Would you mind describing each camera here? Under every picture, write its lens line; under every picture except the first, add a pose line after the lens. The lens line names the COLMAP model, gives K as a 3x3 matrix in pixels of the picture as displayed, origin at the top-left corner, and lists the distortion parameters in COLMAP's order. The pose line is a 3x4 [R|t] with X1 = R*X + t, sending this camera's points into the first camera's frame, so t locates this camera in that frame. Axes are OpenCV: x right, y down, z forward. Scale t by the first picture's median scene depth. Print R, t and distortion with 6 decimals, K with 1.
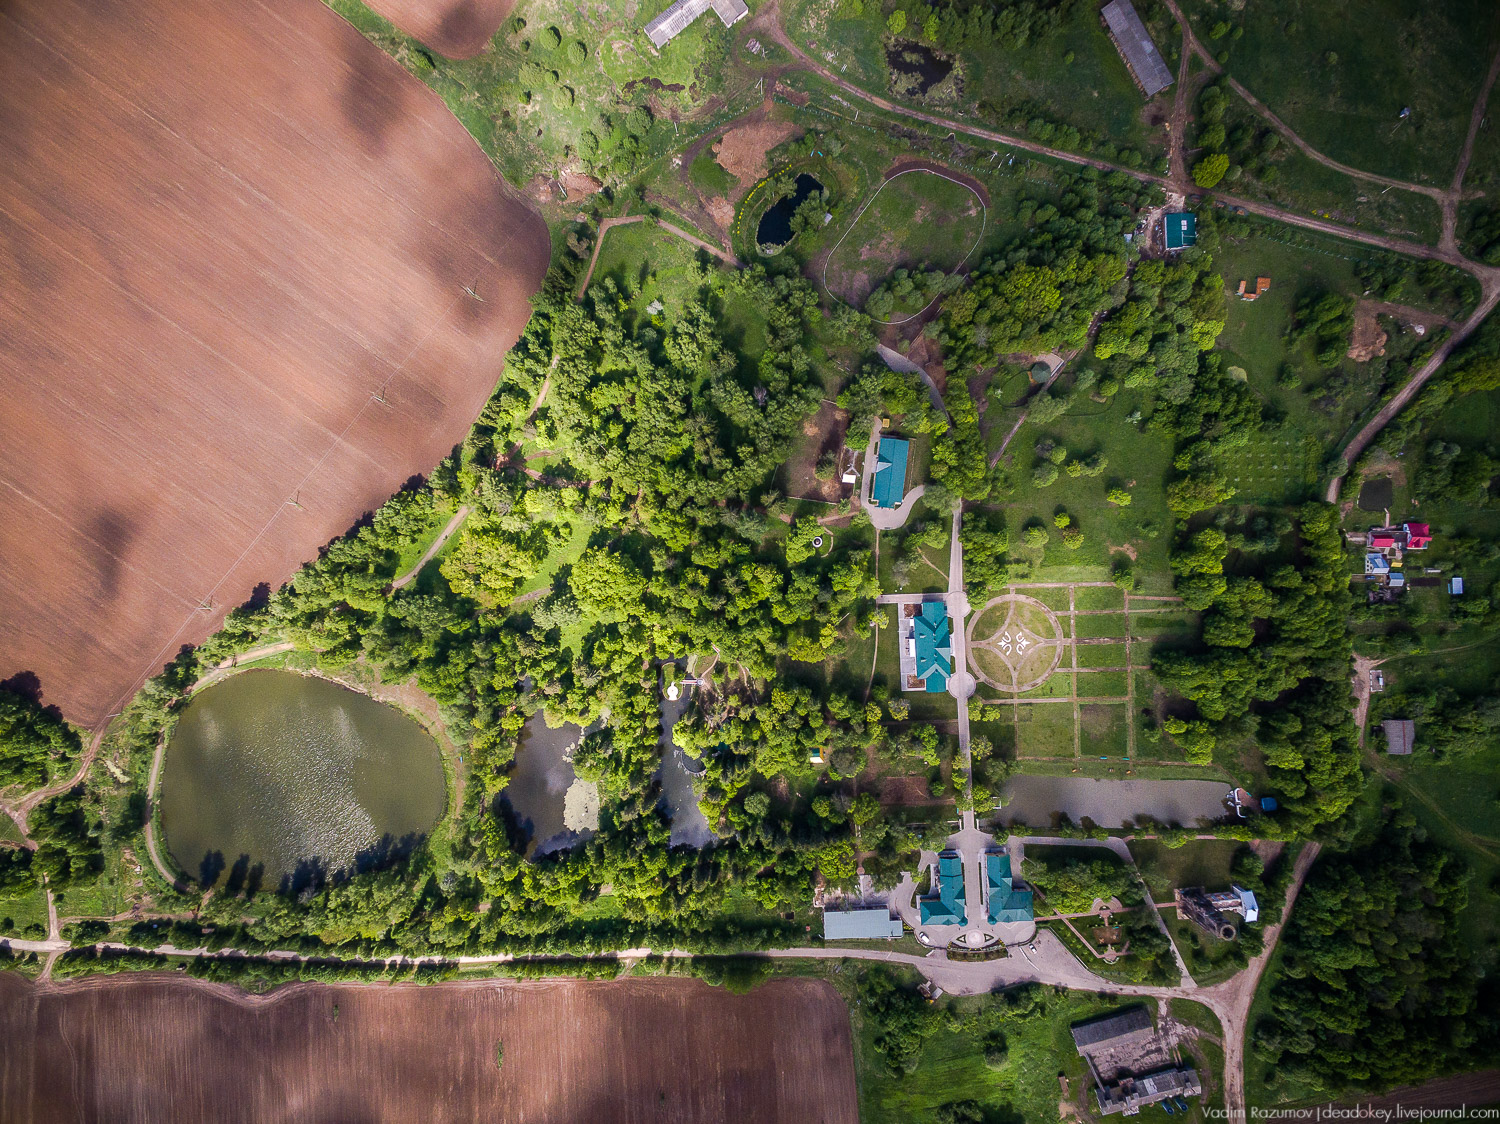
lens RADIAL K [[869.6, 0, 746.7], [0, 869.6, 518.9], [0, 0, 1]] dist [0.001719, 0.000444]
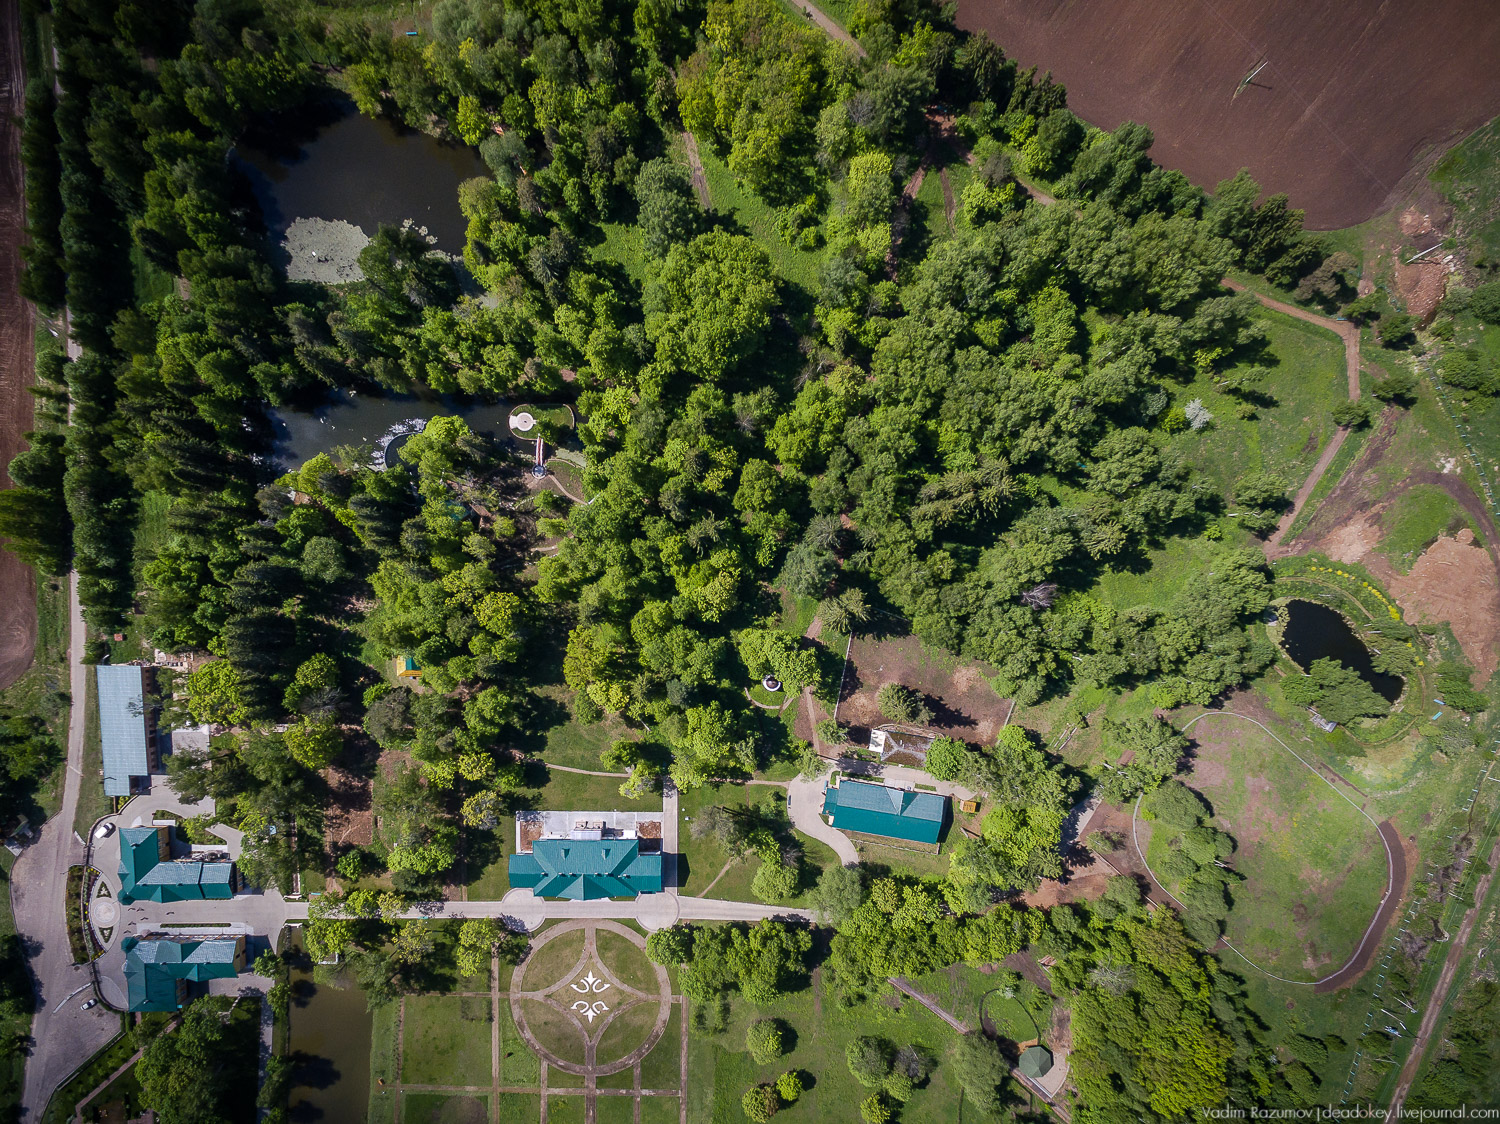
lens RADIAL K [[864.4, 0, 749.1], [0, 864.4, 657.6], [0, 0, 1]] dist [0.014568, 0.000086]
pose [[-0.041558, 0.994743, 0.093595, 0.011112], [-0.998544, -0.044575, 0.030380, 0.024984], [0.034393, -0.092197, 0.995147, 0.428065]]
